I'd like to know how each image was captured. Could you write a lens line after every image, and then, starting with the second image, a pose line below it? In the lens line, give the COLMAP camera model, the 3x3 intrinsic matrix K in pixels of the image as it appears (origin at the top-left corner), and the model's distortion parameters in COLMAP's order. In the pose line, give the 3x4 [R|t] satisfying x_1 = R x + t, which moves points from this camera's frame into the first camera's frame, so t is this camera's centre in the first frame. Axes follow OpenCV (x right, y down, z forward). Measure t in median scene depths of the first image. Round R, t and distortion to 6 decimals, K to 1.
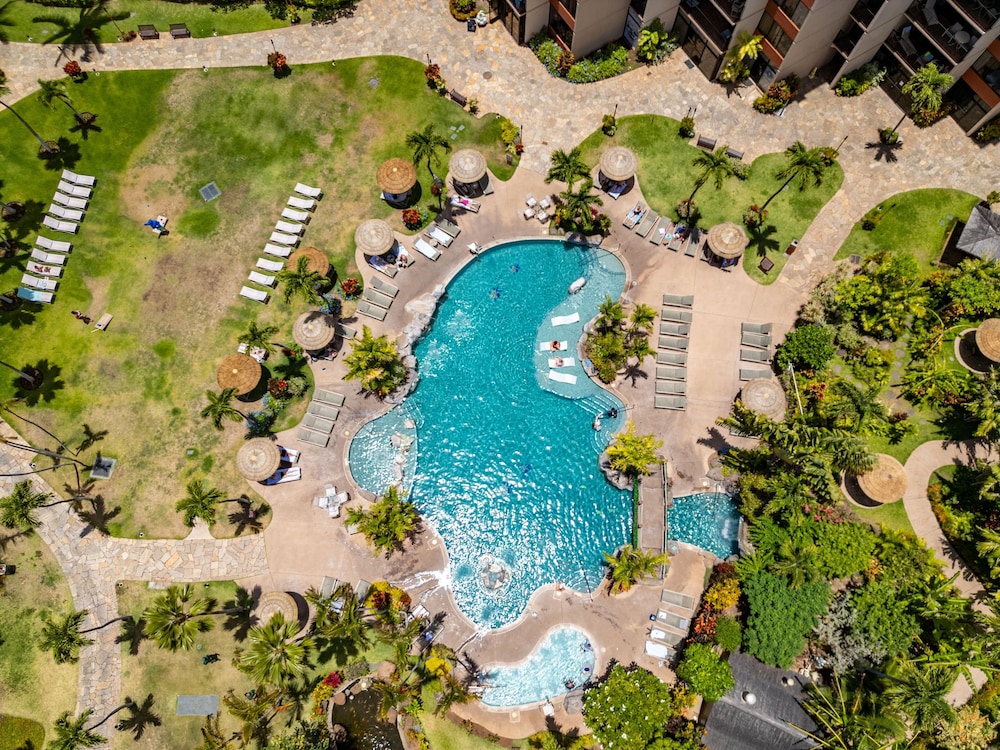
lens RADIAL K [[712.3, 0, 500.0], [0, 712.3, 375.0], [0, 0, 1]] dist [0.052806, -0.000826]
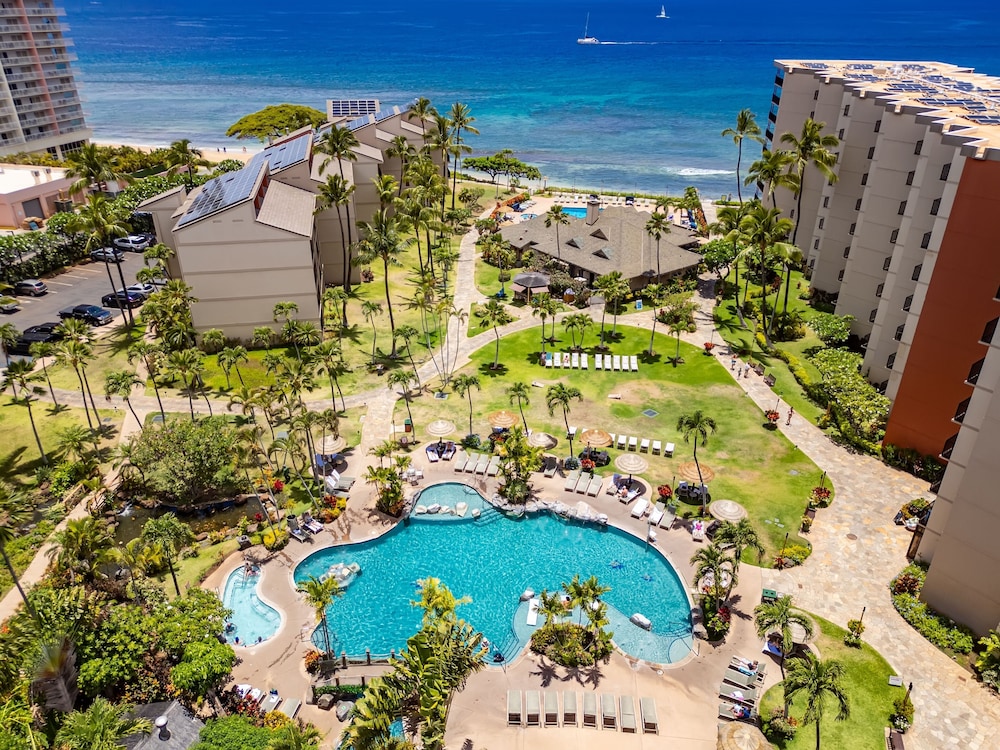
lens RADIAL K [[712.3, 0, 500.0], [0, 712.3, 375.0], [0, 0, 1]] dist [0.052806, -0.000826]
pose [[0.069896, 0.466466, -0.881773, 0.775626], [-0.952946, 0.292599, 0.079249, -0.123109], [0.294973, 0.834743, 0.464968, 0.265392]]
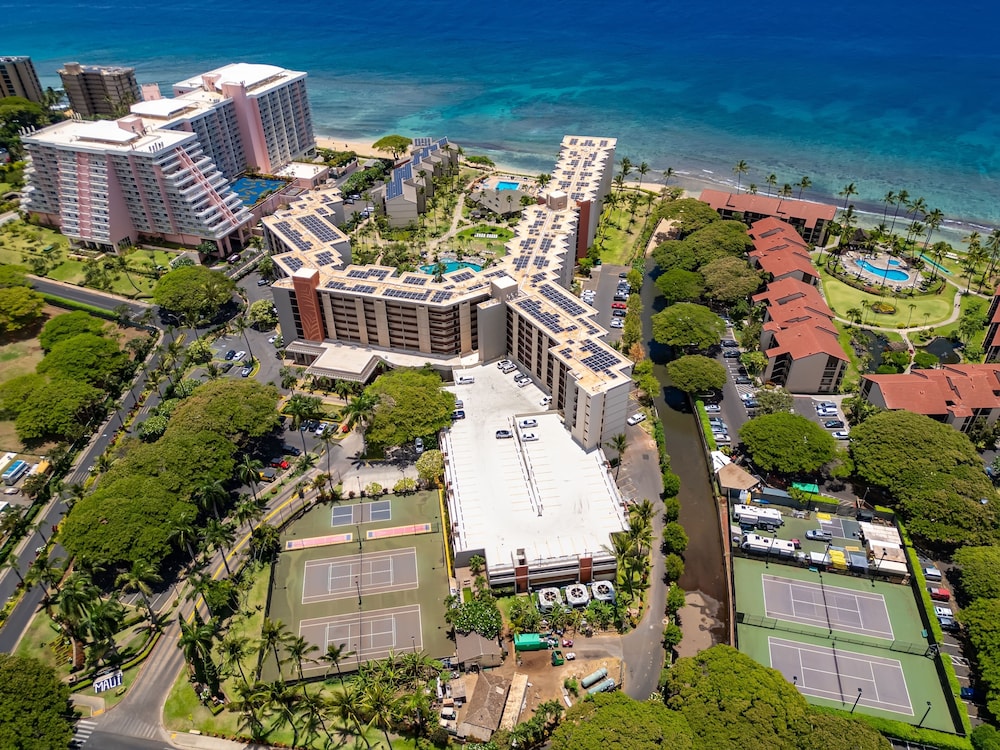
lens RADIAL K [[712.3, 0, 500.0], [0, 712.3, 375.0], [0, 0, 1]] dist [0.052806, -0.000826]
pose [[0.007348, 0.583046, -0.812406, 5.359540], [-0.952498, 0.251436, 0.171836, -1.123885], [0.304456, 0.772553, 0.557197, -1.544206]]
